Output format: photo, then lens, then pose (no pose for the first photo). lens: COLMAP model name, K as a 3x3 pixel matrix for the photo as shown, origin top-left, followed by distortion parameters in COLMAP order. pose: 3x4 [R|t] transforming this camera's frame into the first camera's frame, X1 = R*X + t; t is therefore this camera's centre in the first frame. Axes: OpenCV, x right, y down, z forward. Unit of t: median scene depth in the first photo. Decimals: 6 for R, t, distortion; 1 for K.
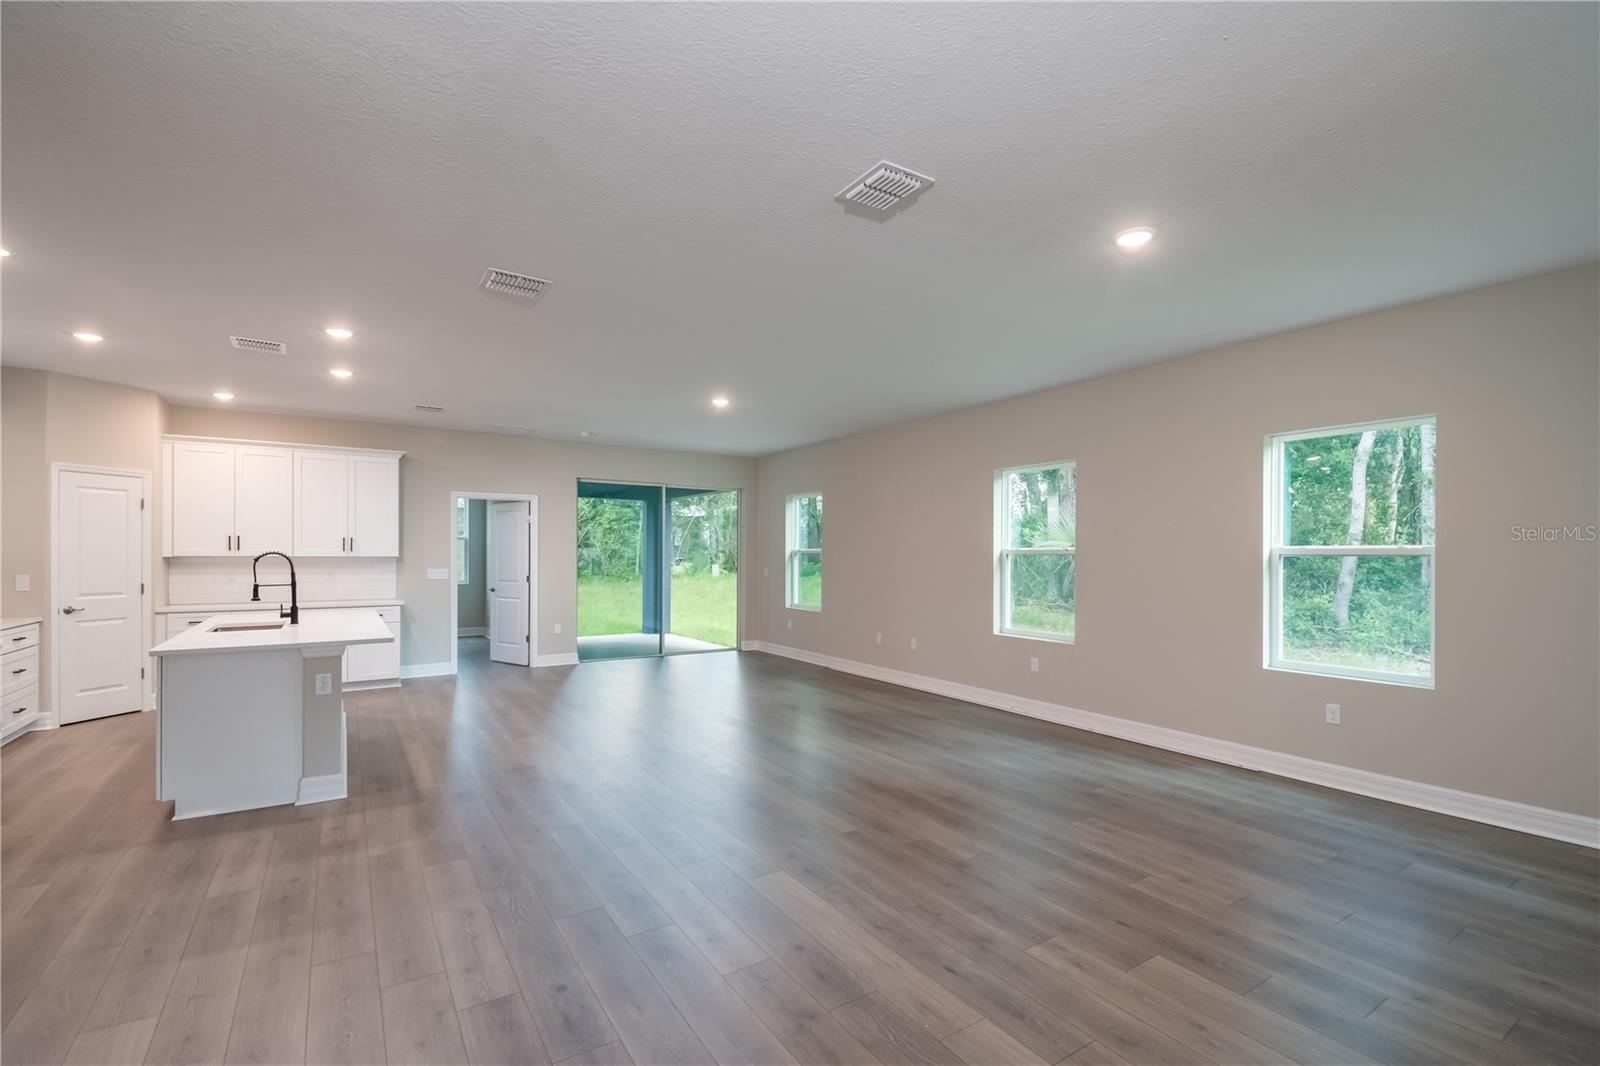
lens RADIAL K [[707.2, 0, 826.3], [0, 707.2, 560.9], [0, 0, 1]] dist [-0.001483, -0.009893]
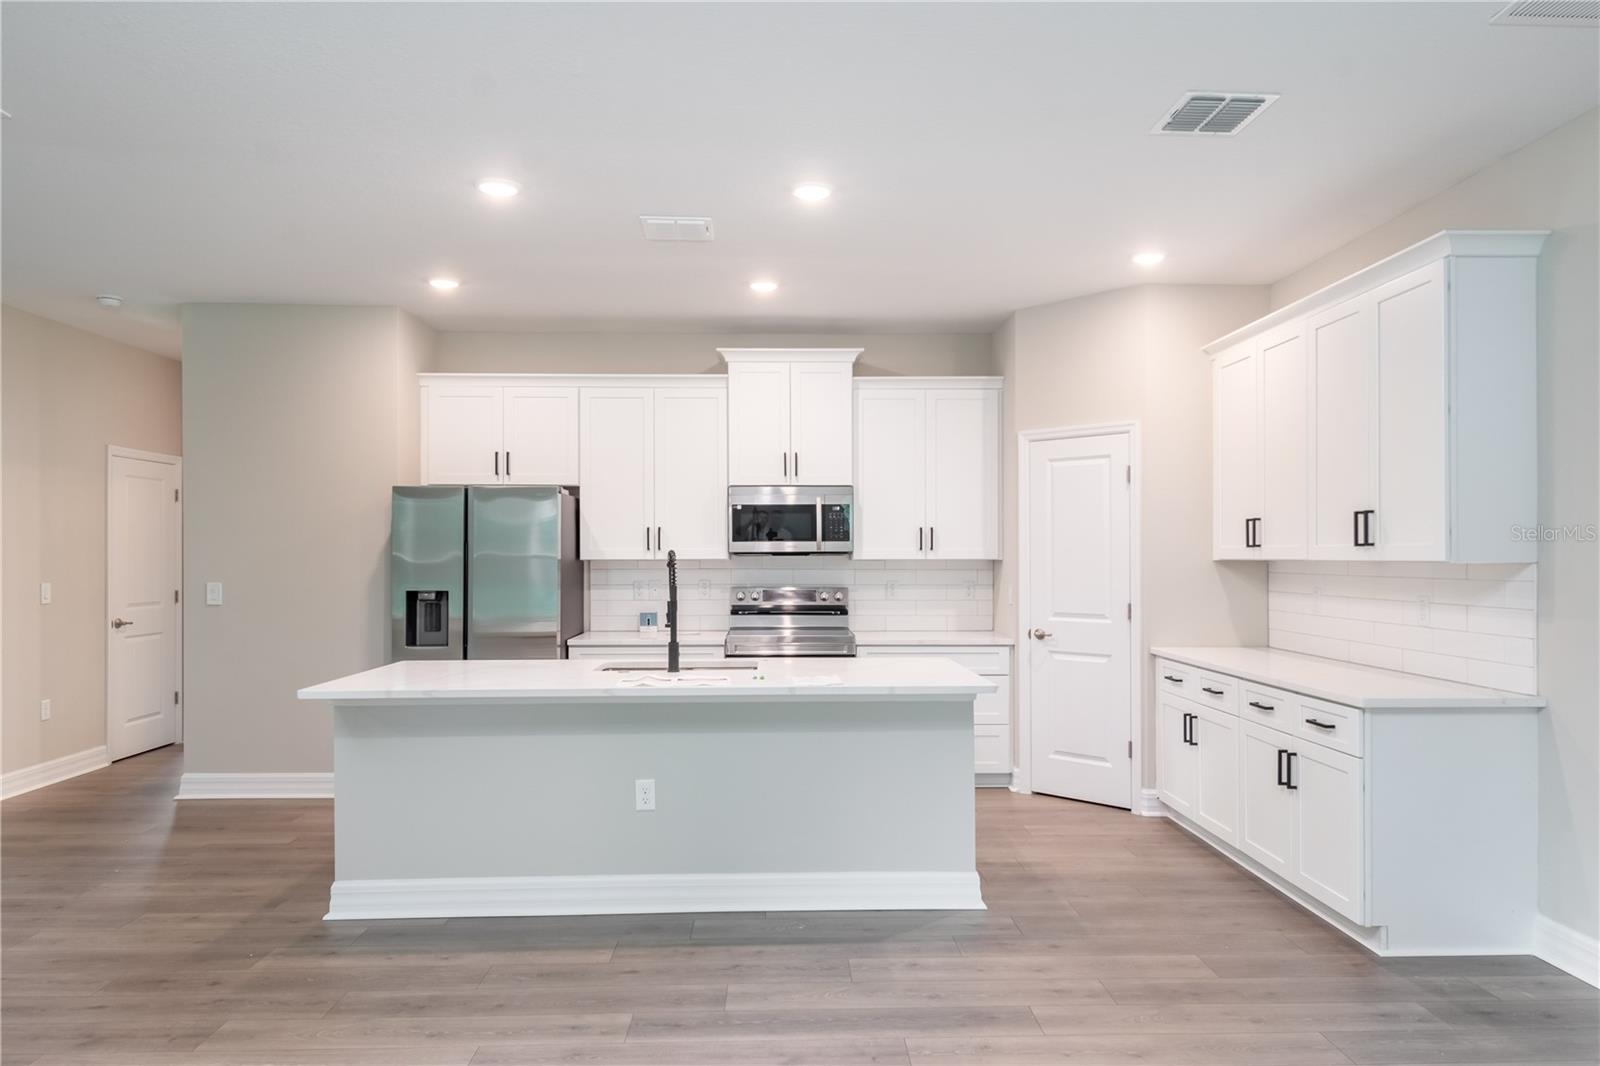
lens RADIAL K [[1024.0, 0, 810.9], [0, 1024.0, 547.5], [0, 0, 1]] dist [0.009529, 0.002166]
pose [[-0.535785, -0.008188, -0.844315, -0.056630], [-0.007243, 0.999961, -0.005101, -0.008333], [0.844323, 0.003382, -0.535823, 1.045648]]
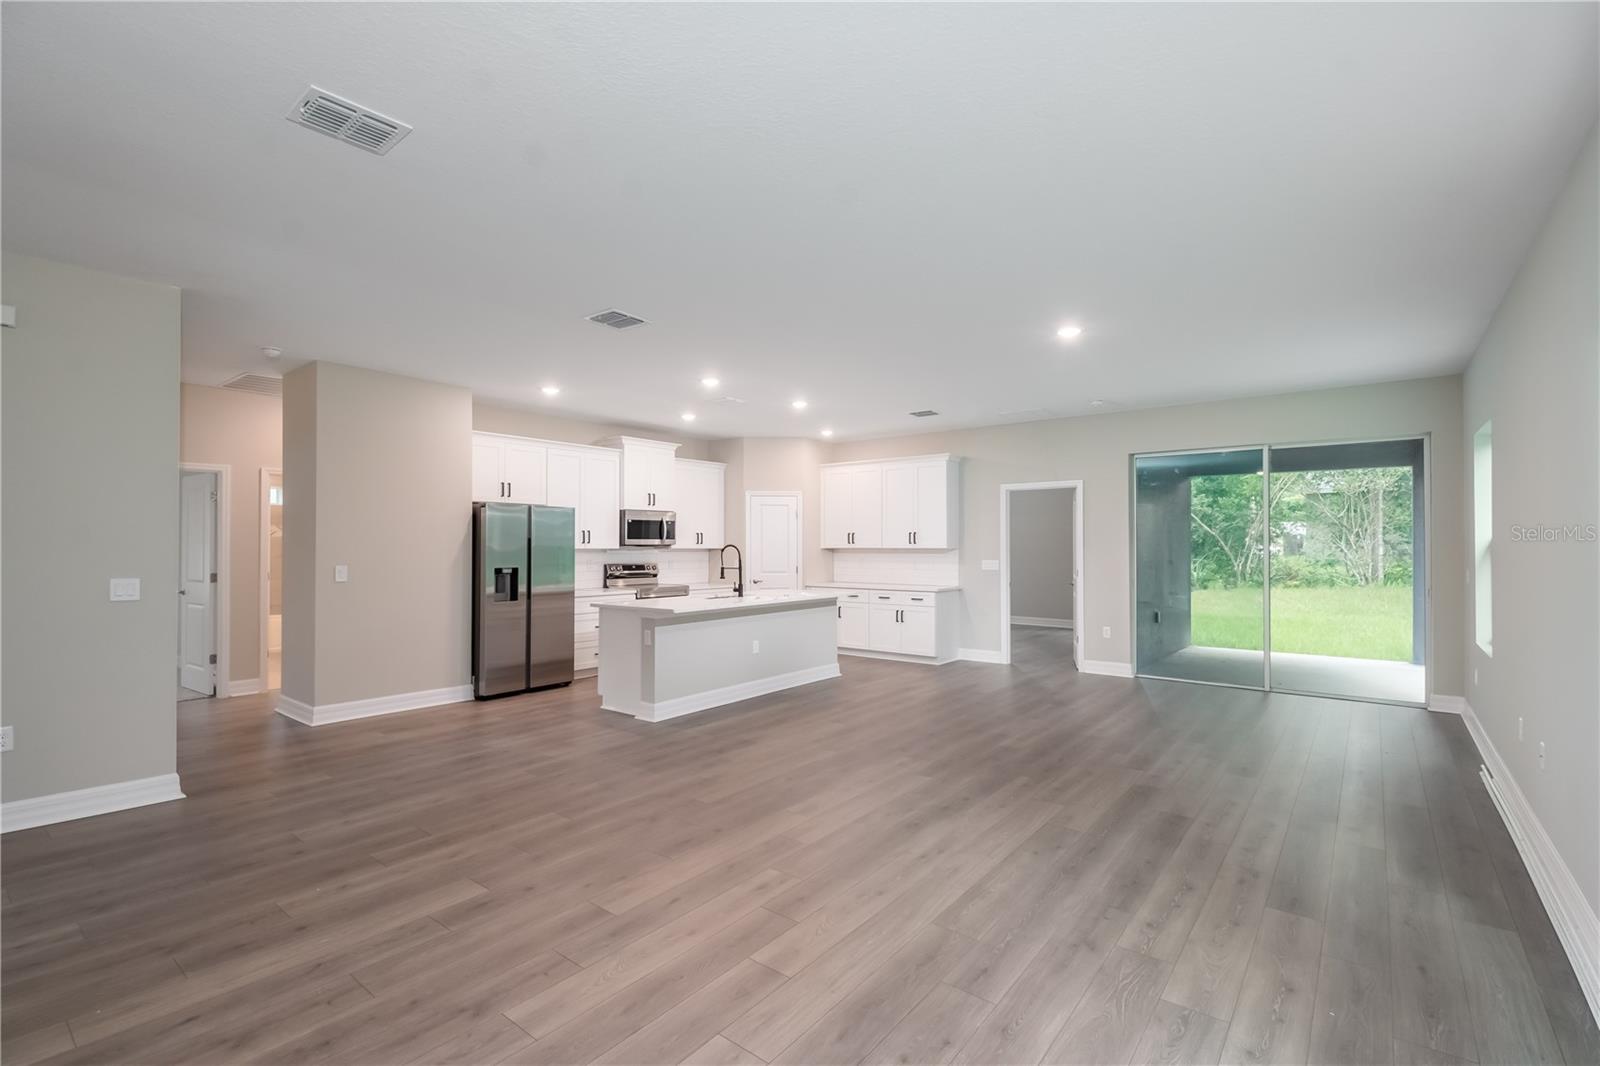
lens RADIAL K [[707.2, 0, 817.6], [0, 707.2, 534.9], [0, 0, 1]] dist [-0.001483, -0.009893]
pose [[0.312978, -0.017967, -0.949590, 0.402497], [-0.006717, 0.999754, -0.021130, -0.002237], [0.949737, 0.012992, 0.312780, 0.475437]]
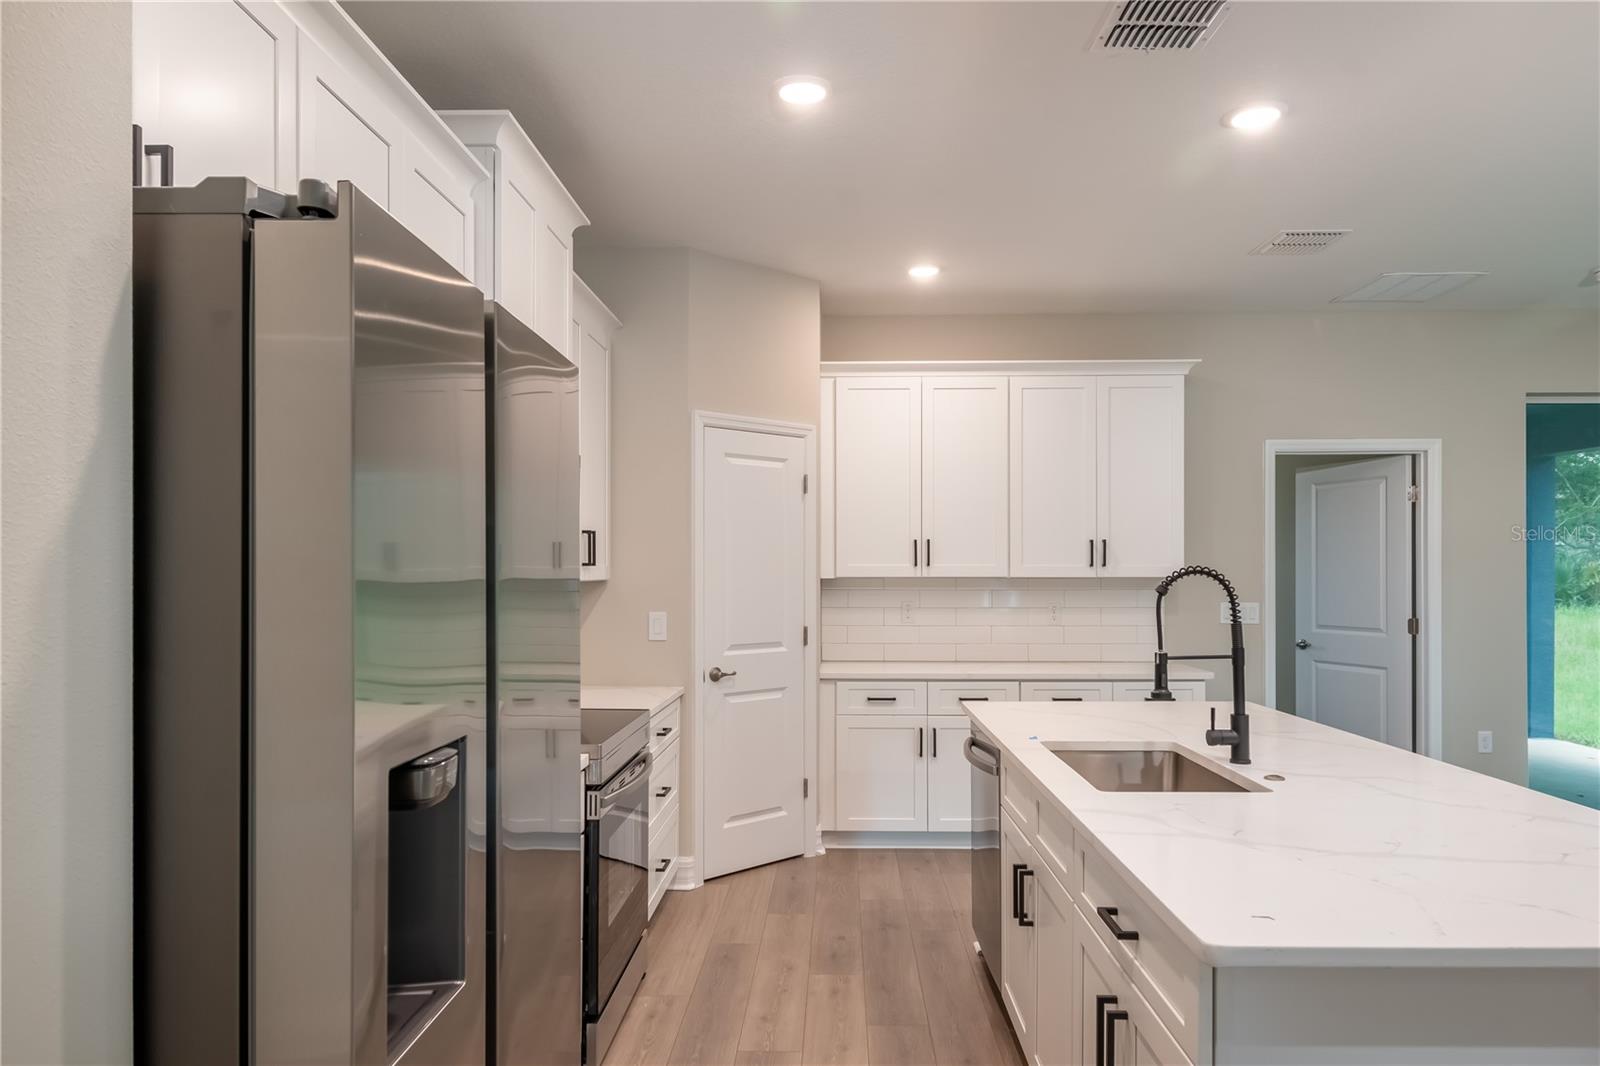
lens RADIAL K [[1024.0, 0, 817.3], [0, 1024.0, 580.2], [0, 0, 1]] dist [0.009529, 0.002166]
pose [[0.811992, 0.001306, -0.583667, -0.415263], [-0.001683, 0.999999, -0.000103, -0.003797], [0.583666, 0.001066, 0.811993, 0.290076]]
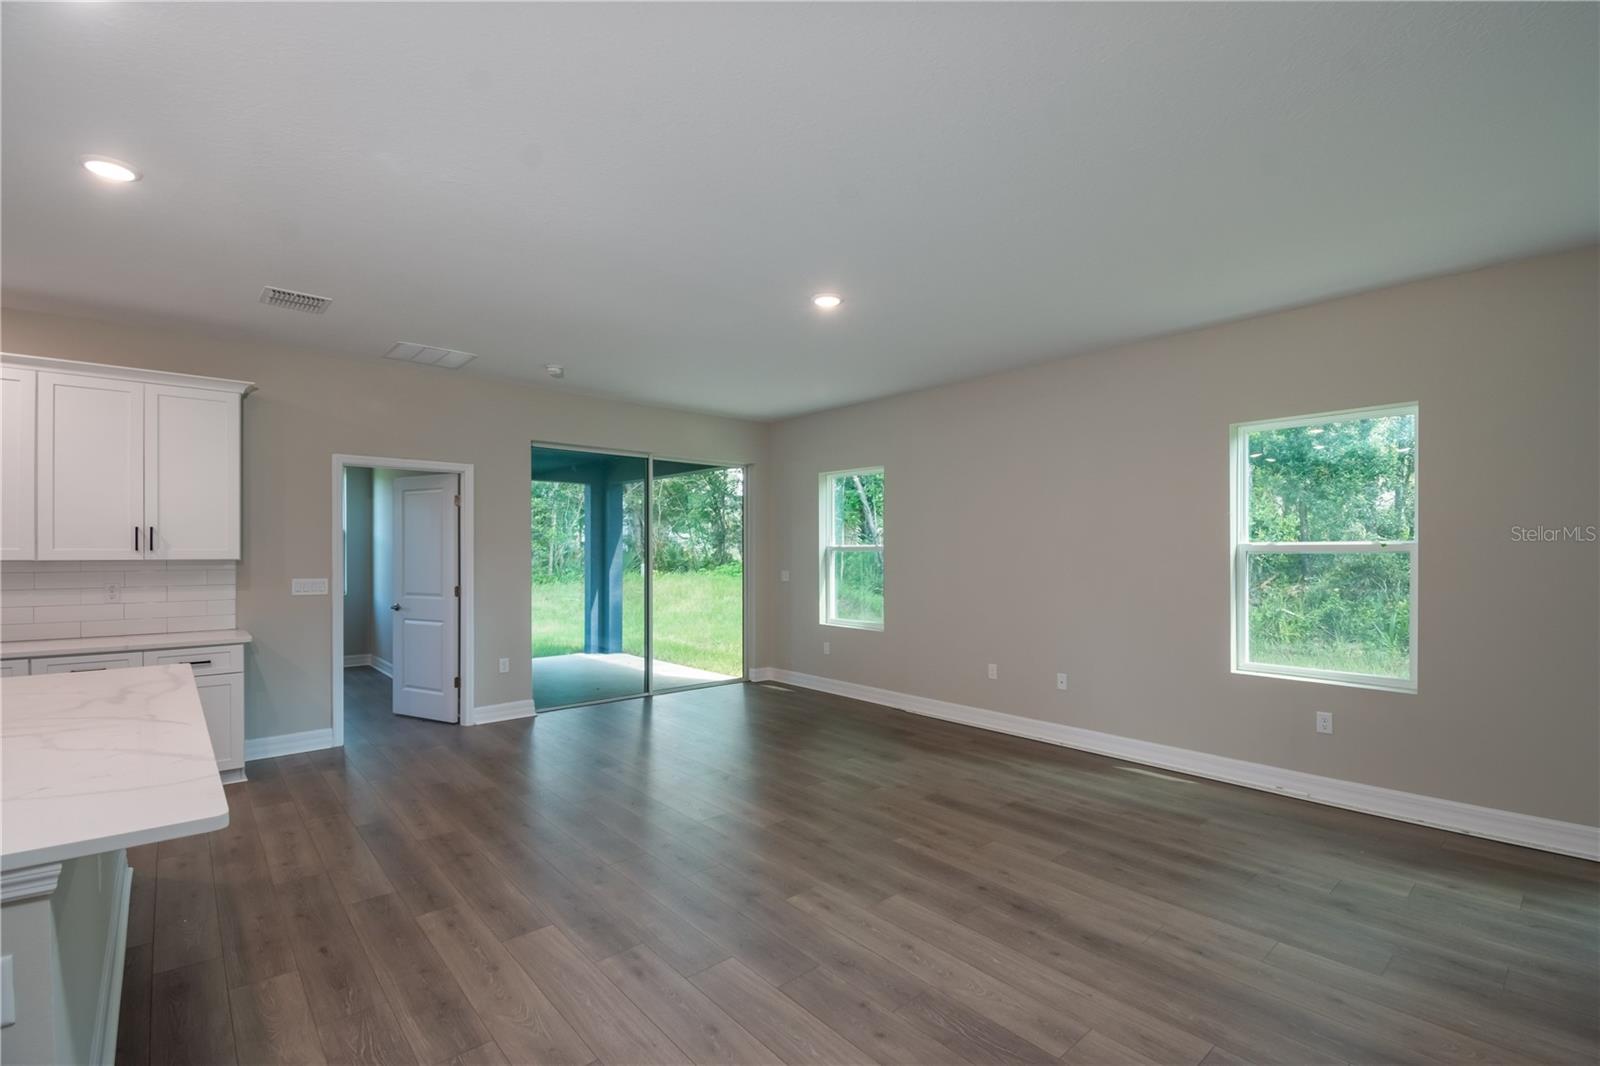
lens RADIAL K [[707.2, 0, 807.0], [0, 707.2, 556.6], [0, 0, 1]] dist [-0.001483, -0.009893]
pose [[0.991076, -0.005476, 0.133183, -0.221154], [0.005588, 0.999984, -0.000468, -0.005615], [-0.133178, 0.001208, 0.991091, 0.364329]]
